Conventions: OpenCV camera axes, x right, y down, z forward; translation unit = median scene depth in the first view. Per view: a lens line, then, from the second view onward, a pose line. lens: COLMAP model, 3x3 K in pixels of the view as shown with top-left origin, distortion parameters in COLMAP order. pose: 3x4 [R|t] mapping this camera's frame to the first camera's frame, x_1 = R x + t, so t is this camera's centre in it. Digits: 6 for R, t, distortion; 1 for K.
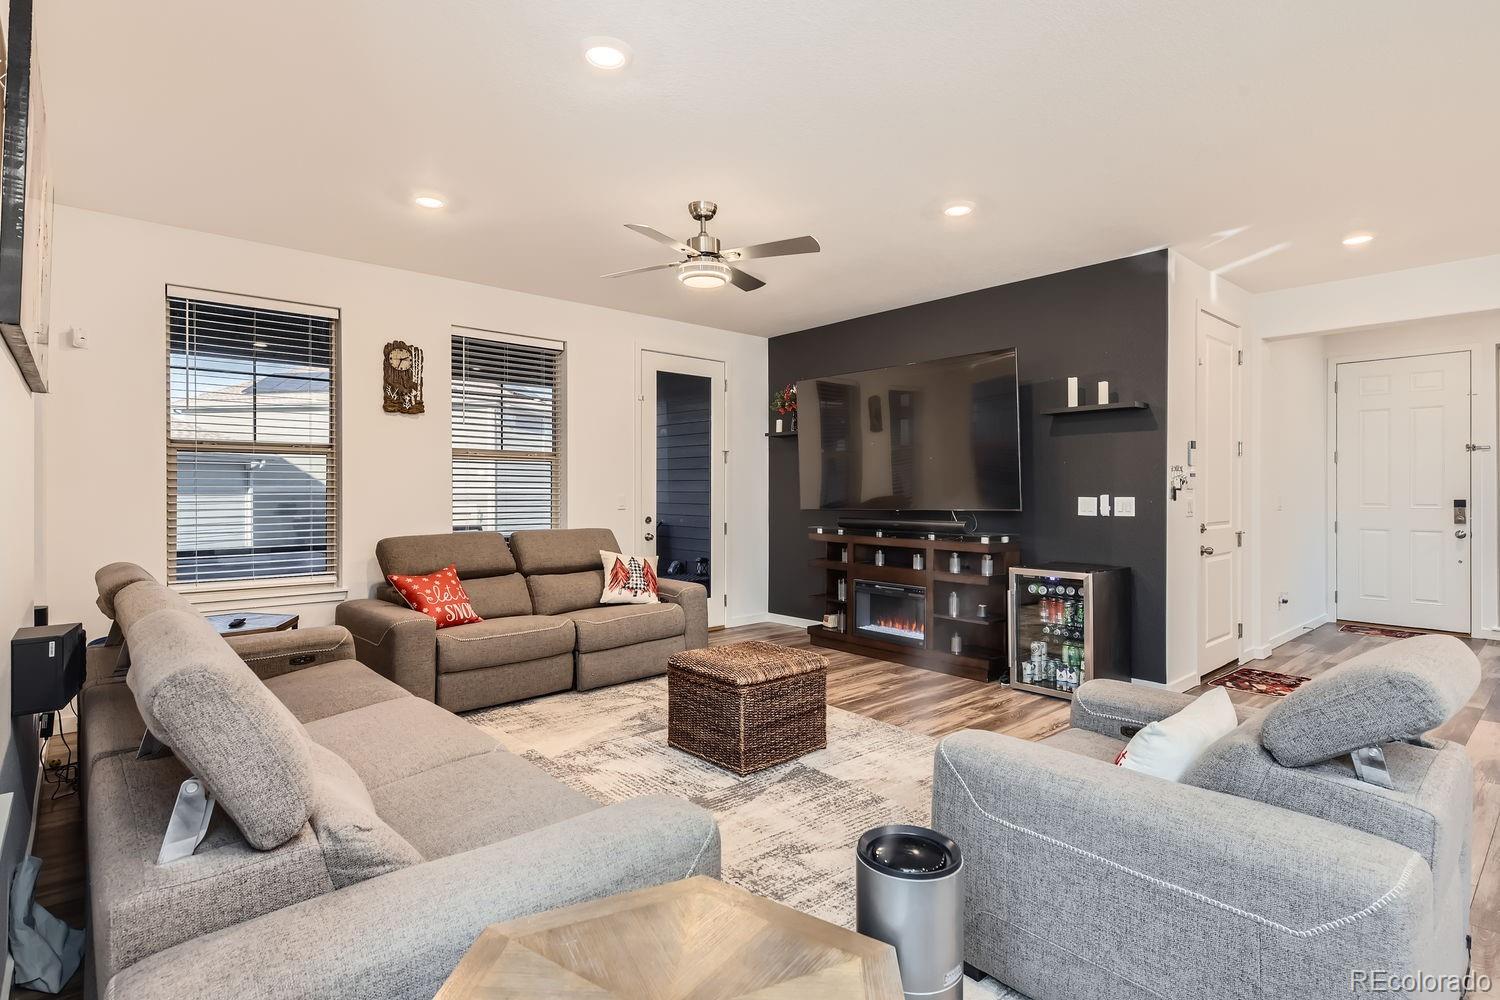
lens RADIAL K [[737.3, 0, 749.3], [0, 737.3, 490.8], [0, 0, 1]] dist [0.005210, -0.001415]
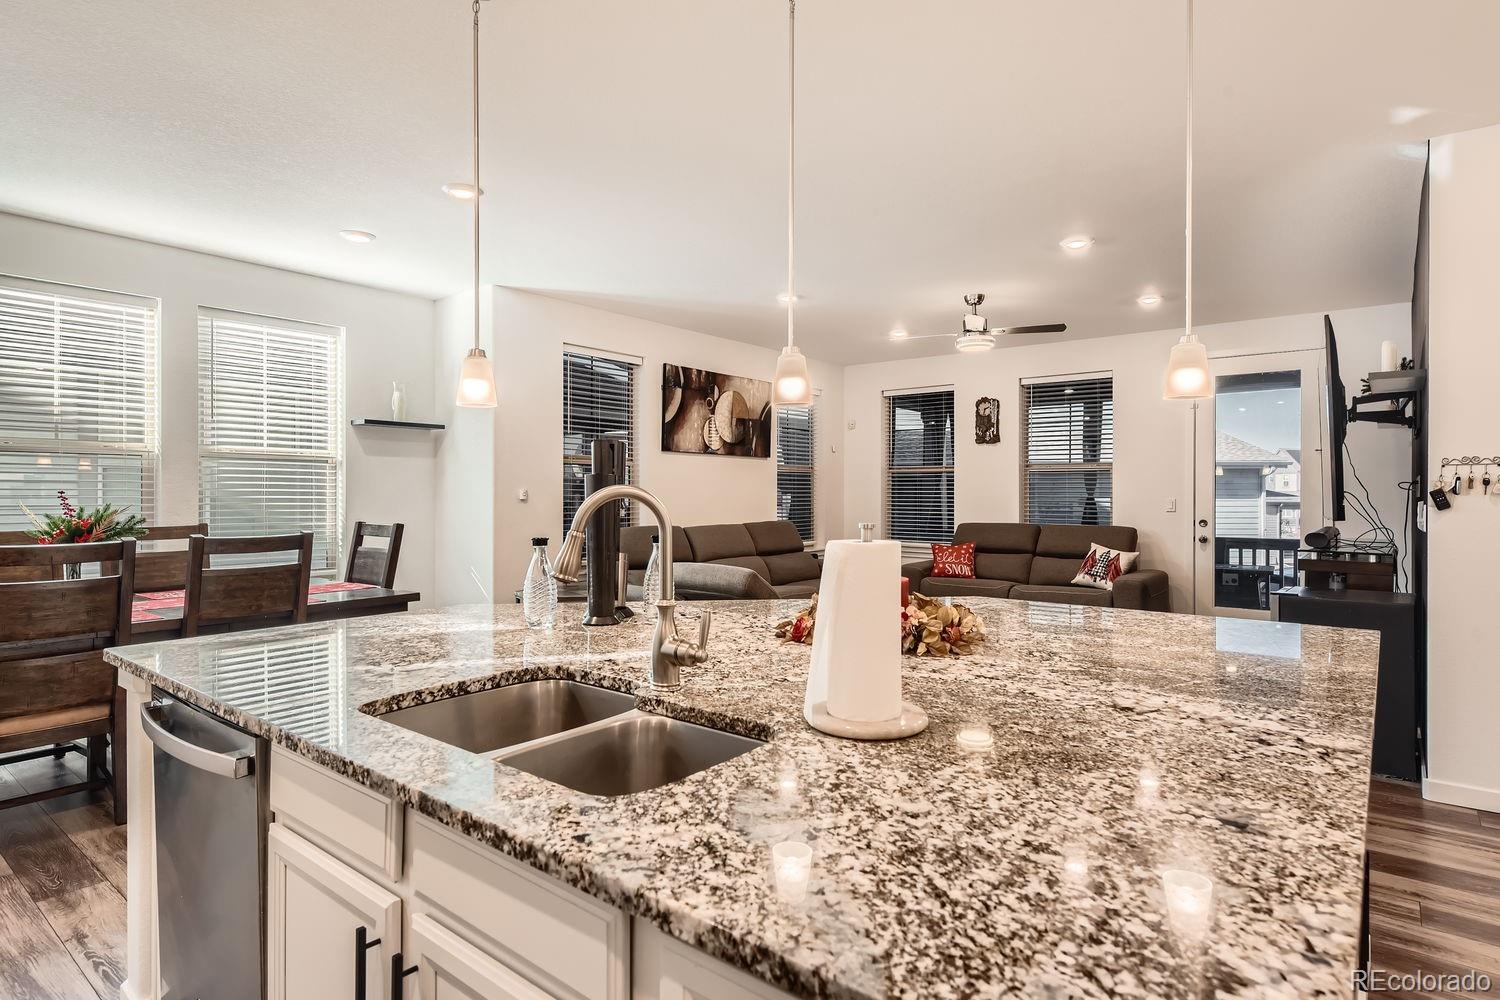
lens RADIAL K [[785.9, 0, 750.7], [0, 785.9, 498.1], [0, 0, 1]] dist [0.006393, -0.001472]
pose [[0.168950, 0.007602, -0.985595, 1.085260], [-0.001931, 0.999971, 0.007382, -0.002125], [0.985623, 0.000656, 0.168960, 0.245762]]
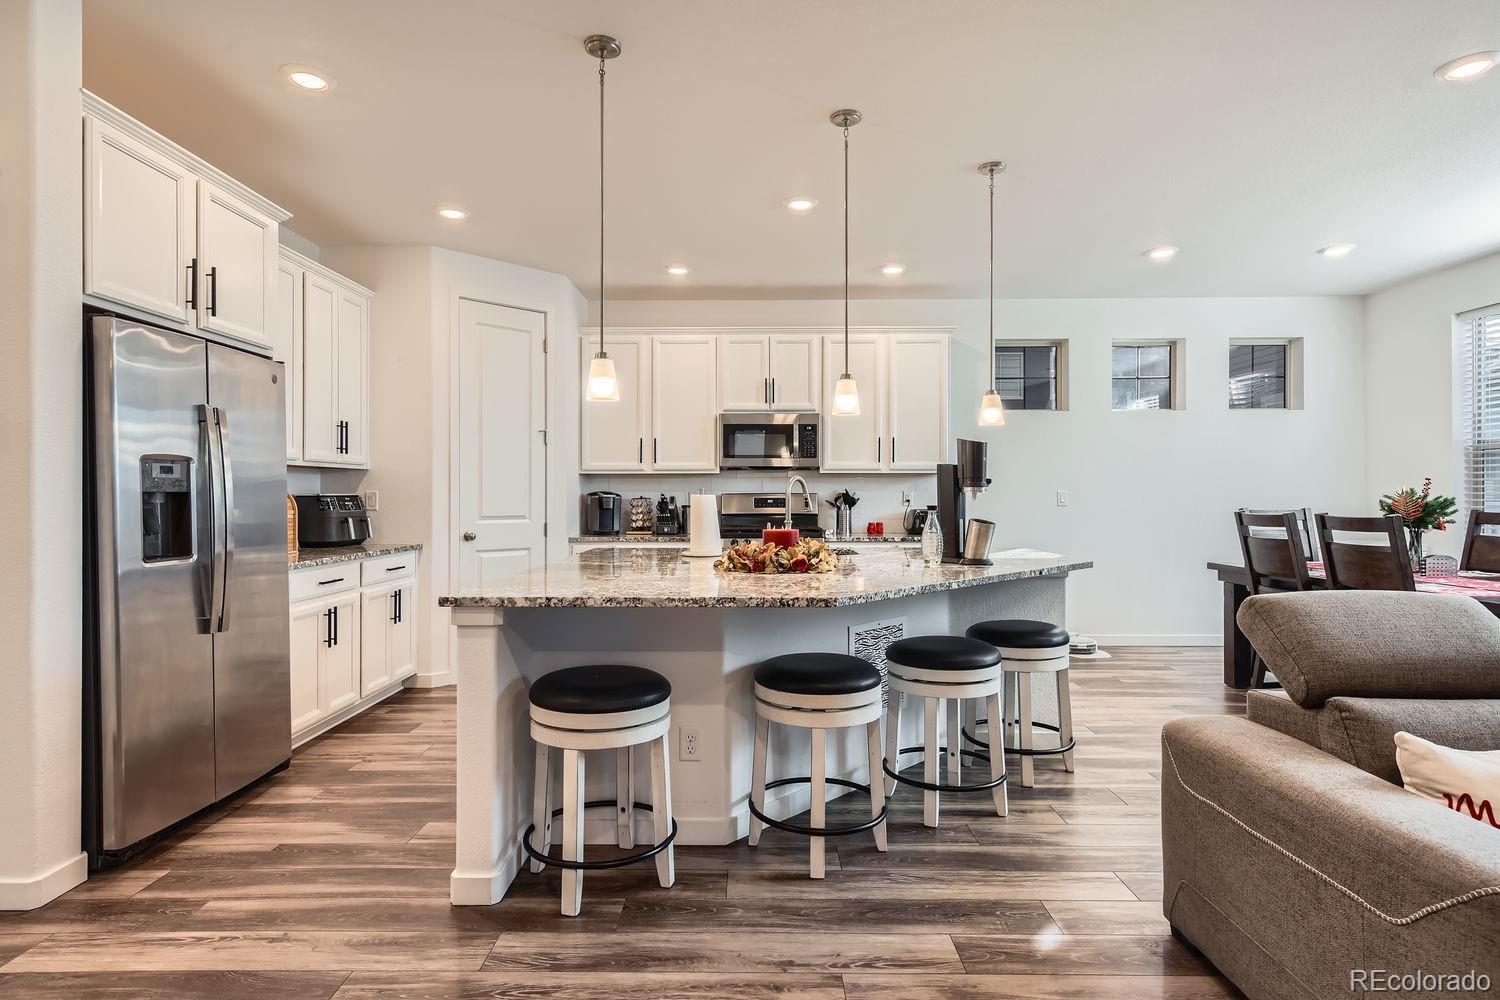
lens RADIAL K [[785.9, 0, 746.0], [0, 785.9, 495.6], [0, 0, 1]] dist [0.006393, -0.001472]
pose [[-0.745295, 0.000995, 0.666734, 0.270778], [0.001617, 0.999999, 0.000314, 0.015530], [-0.666732, 0.001312, -0.745296, 0.883949]]
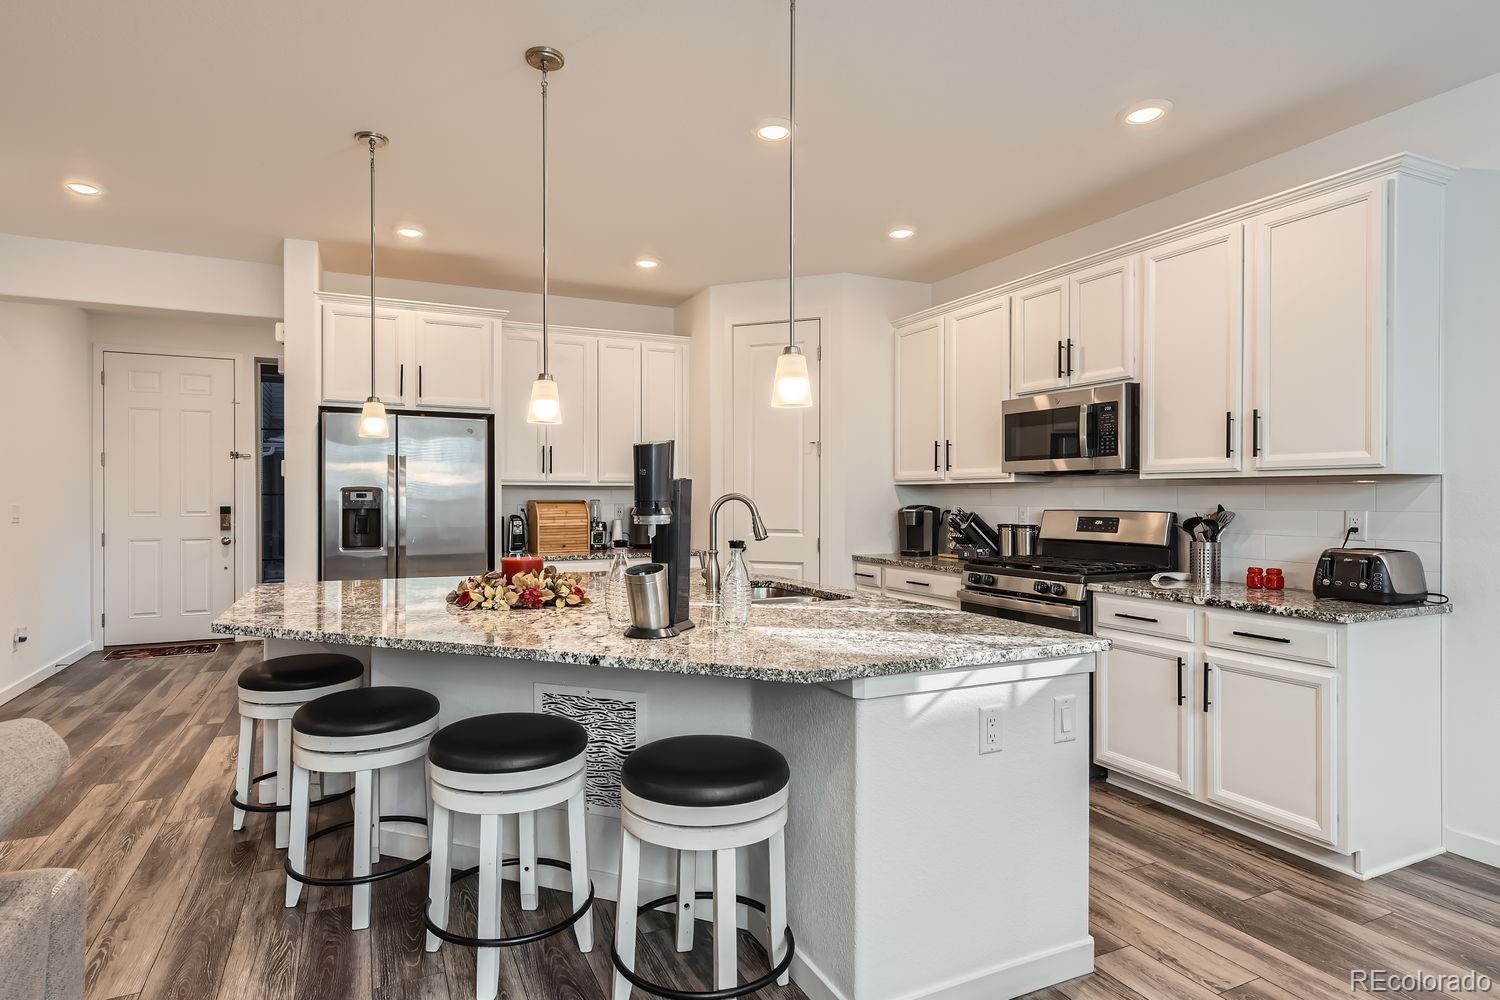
lens RADIAL K [[785.3, 0, 716.0], [0, 785.3, 498.1], [0, 0, 1]] dist [0.010374, 0.000279]
pose [[0.286884, -0.000404, 0.957965, 0.165701], [-0.000980, 0.999999, 0.000716, -0.000918], [-0.957965, -0.001144, 0.286884, 0.073385]]
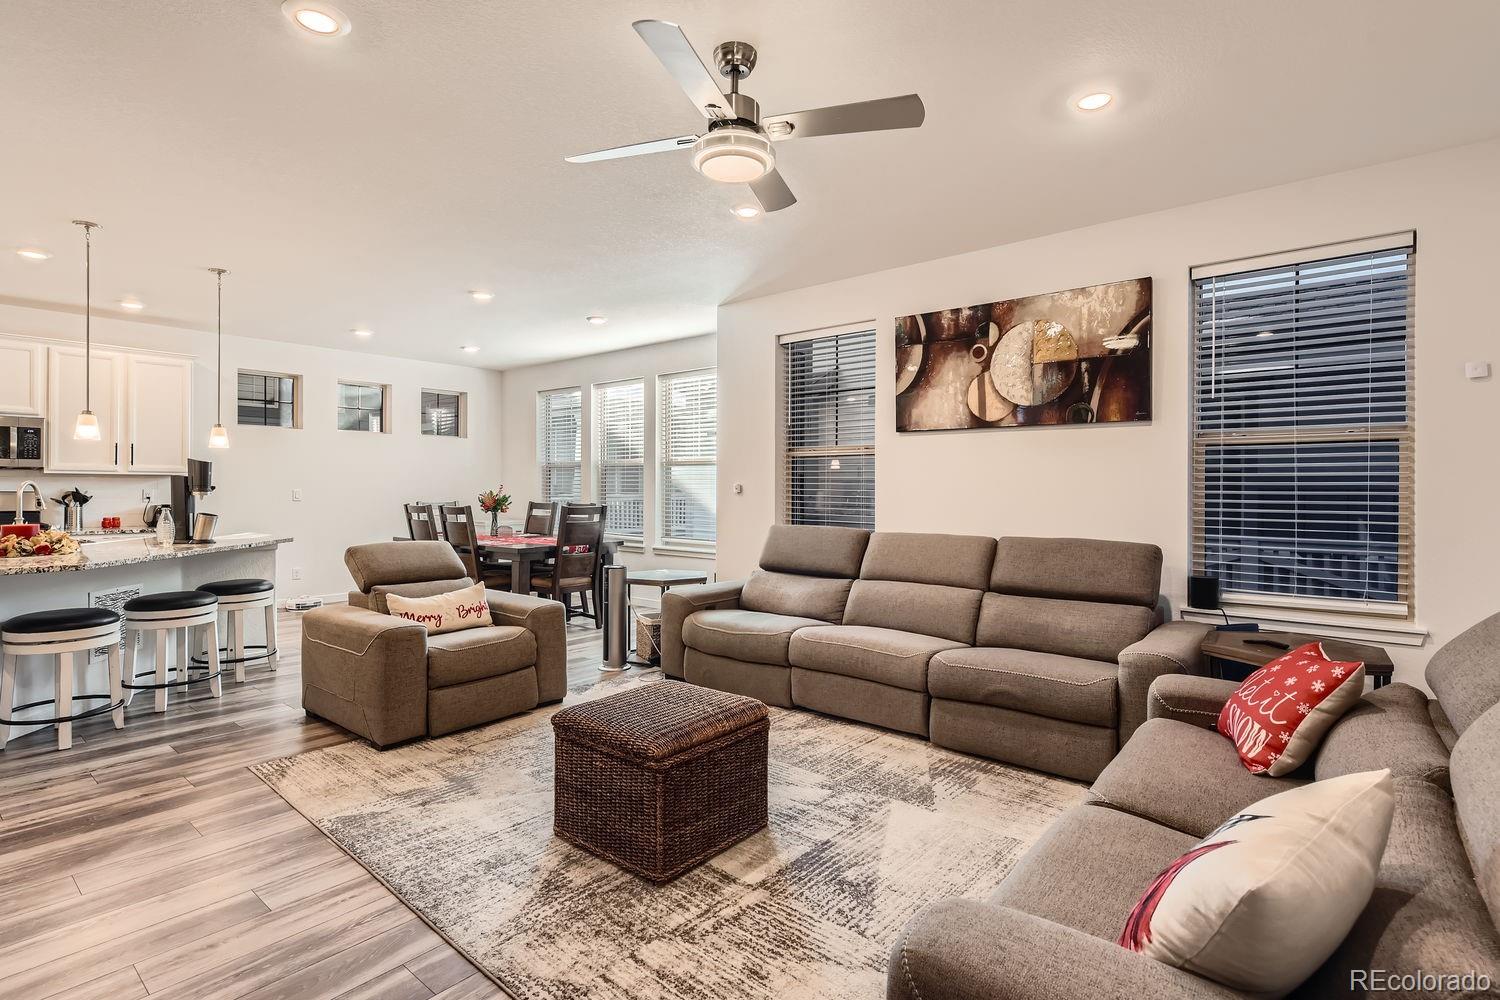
lens RADIAL K [[737.3, 0, 753.6], [0, 737.3, 485.4], [0, 0, 1]] dist [0.005210, -0.001415]
pose [[-0.988185, -0.004314, -0.153203, 0.016190], [-0.003978, 0.999989, -0.002496, 0.000224], [0.153212, -0.001857, -0.988192, 1.301841]]
